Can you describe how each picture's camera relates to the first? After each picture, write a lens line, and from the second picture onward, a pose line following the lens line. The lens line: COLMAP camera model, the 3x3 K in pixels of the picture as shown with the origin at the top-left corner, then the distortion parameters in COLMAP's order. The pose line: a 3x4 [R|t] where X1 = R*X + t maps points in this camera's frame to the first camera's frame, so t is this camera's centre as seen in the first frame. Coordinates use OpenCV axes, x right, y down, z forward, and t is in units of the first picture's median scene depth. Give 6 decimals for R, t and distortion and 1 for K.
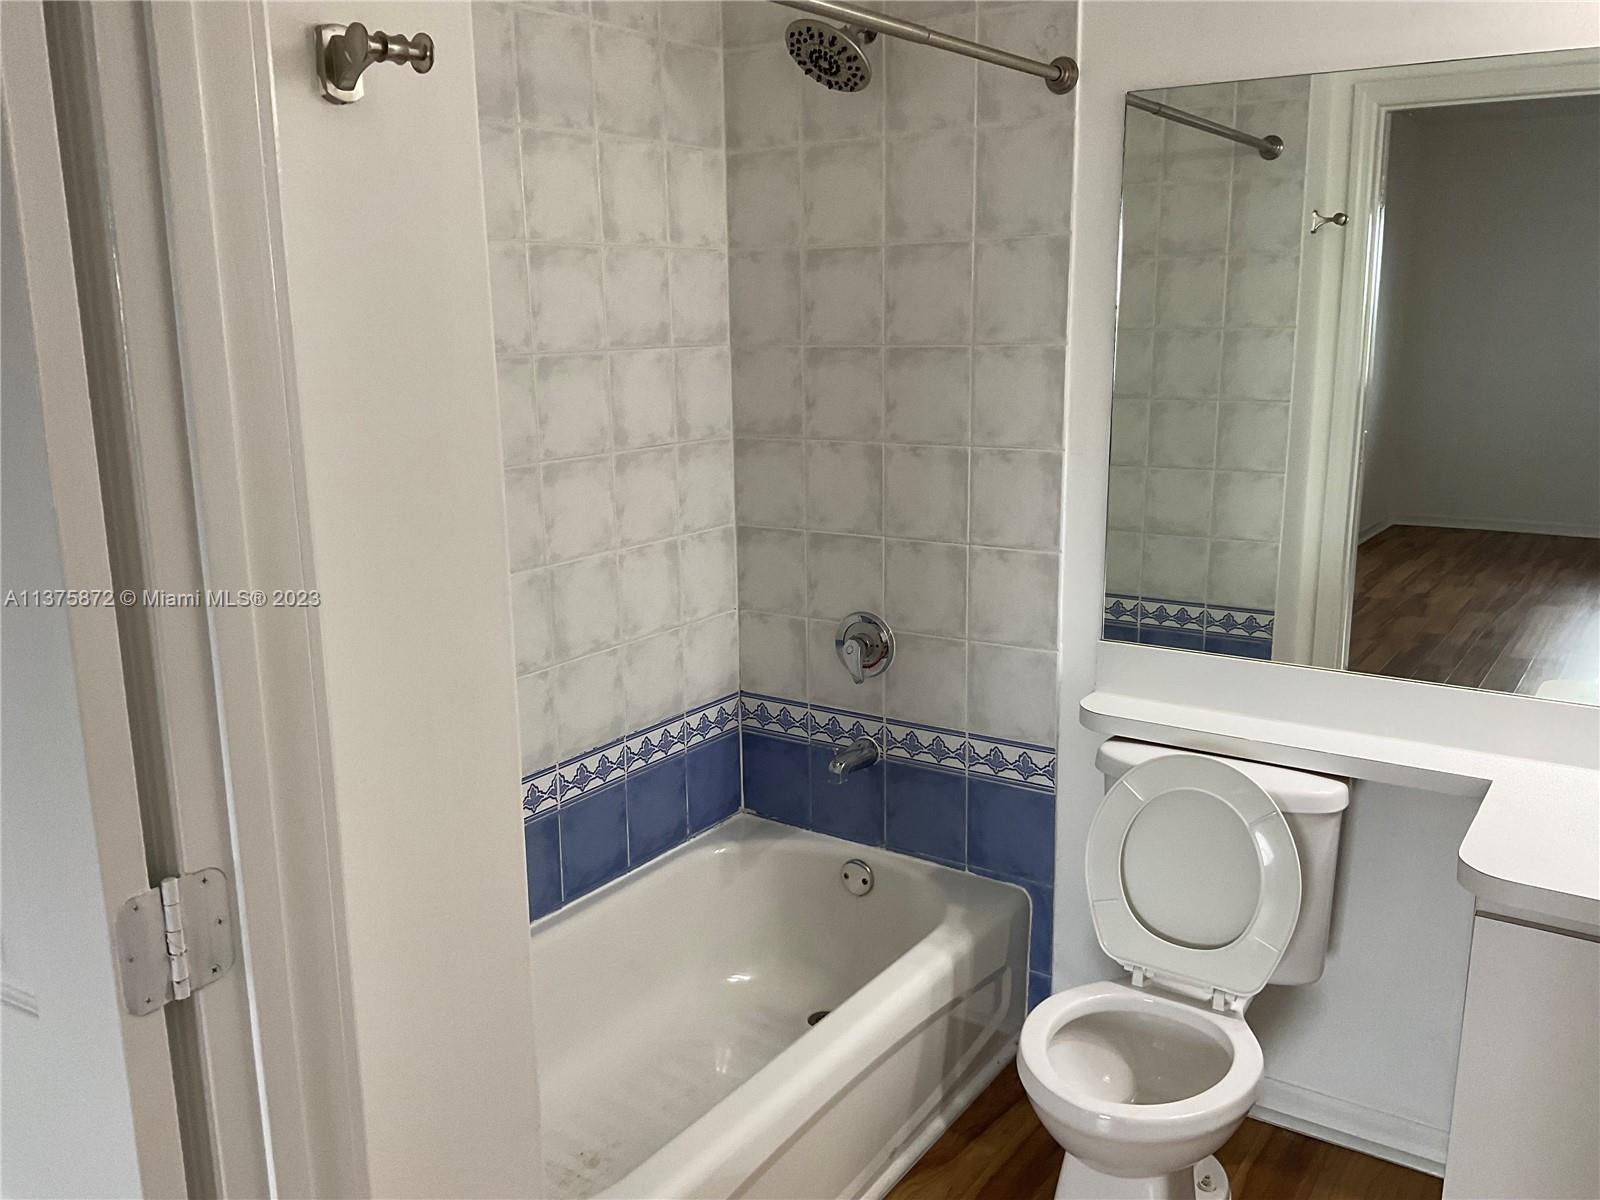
lens RADIAL K [[1320.4, 0, 791.8], [0, 1320.4, 603.5], [0, 0, 1]] dist [0.080173, -0.141111]
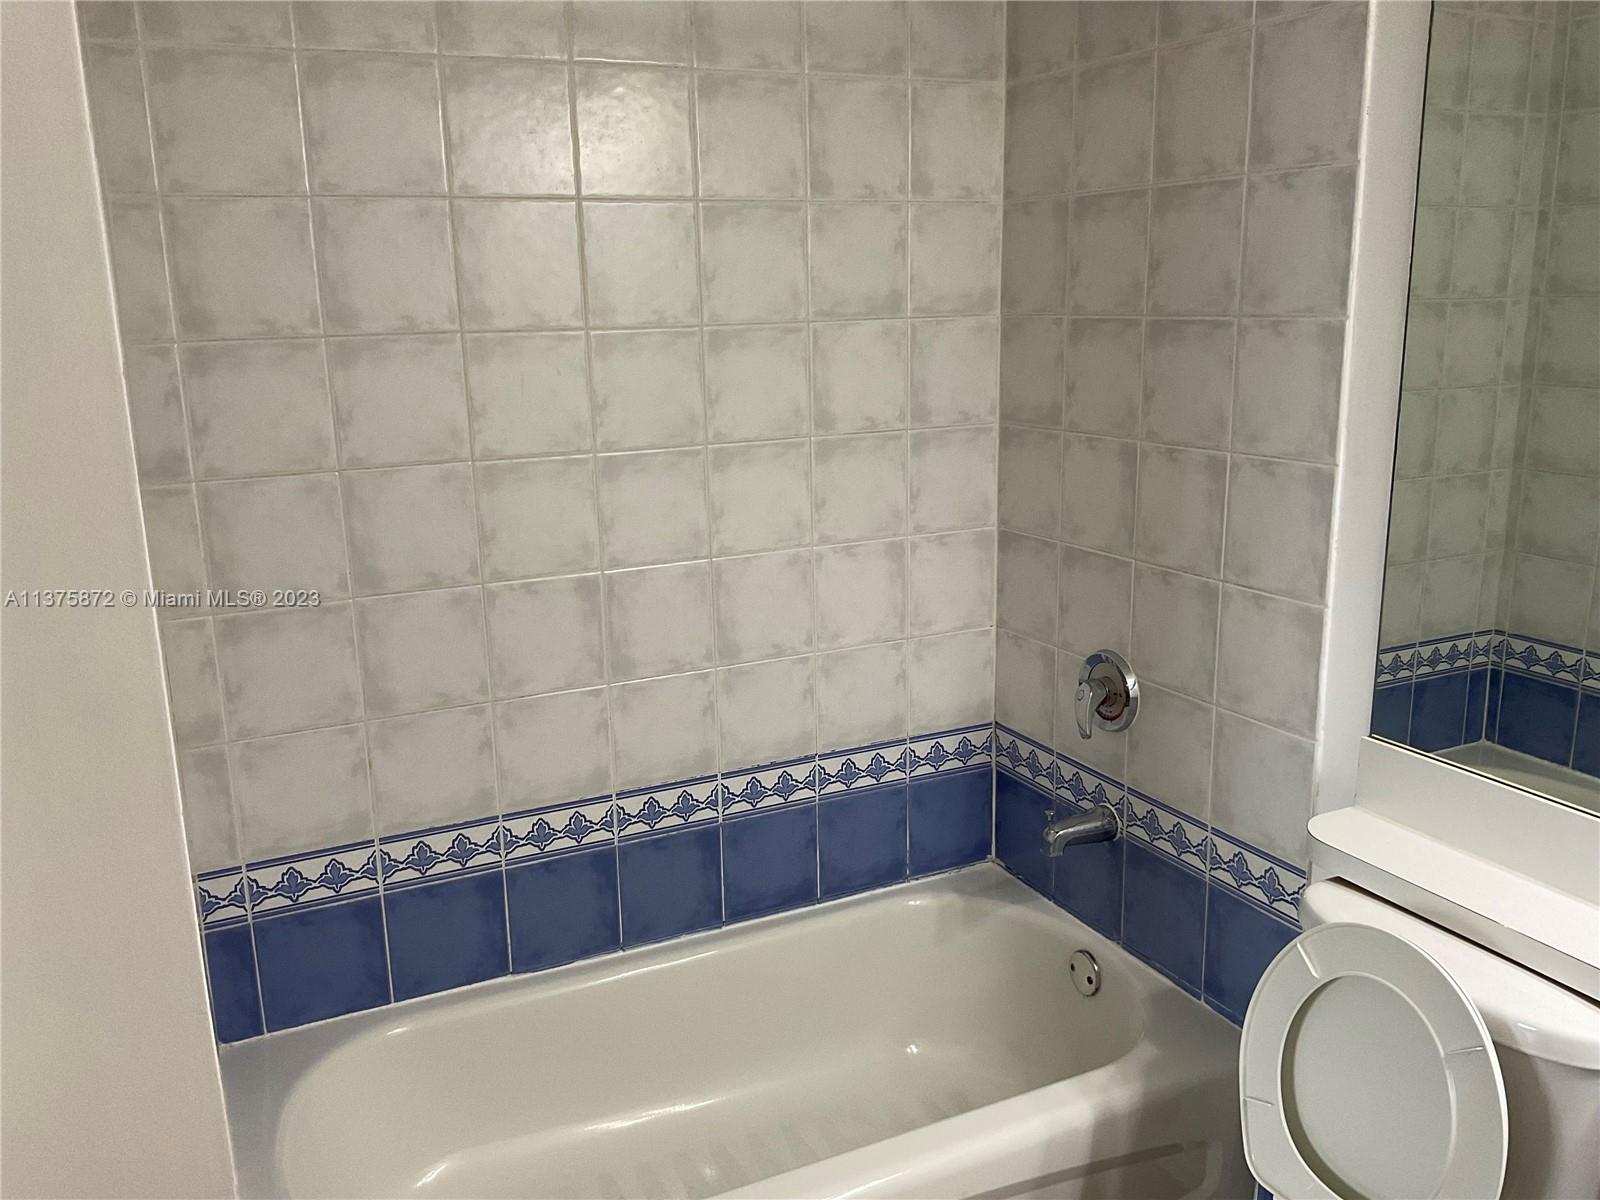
lens RADIAL K [[1317.3, 0, 800.0], [0, 1317.3, 600.0], [0, 0, 1]] dist [0.102968, -0.257708]
pose [[0.869482, 0.110748, -0.481390, 0.278573], [-0.098953, 0.993840, 0.049914, -0.046385], [0.483952, 0.004235, 0.875084, 0.209888]]
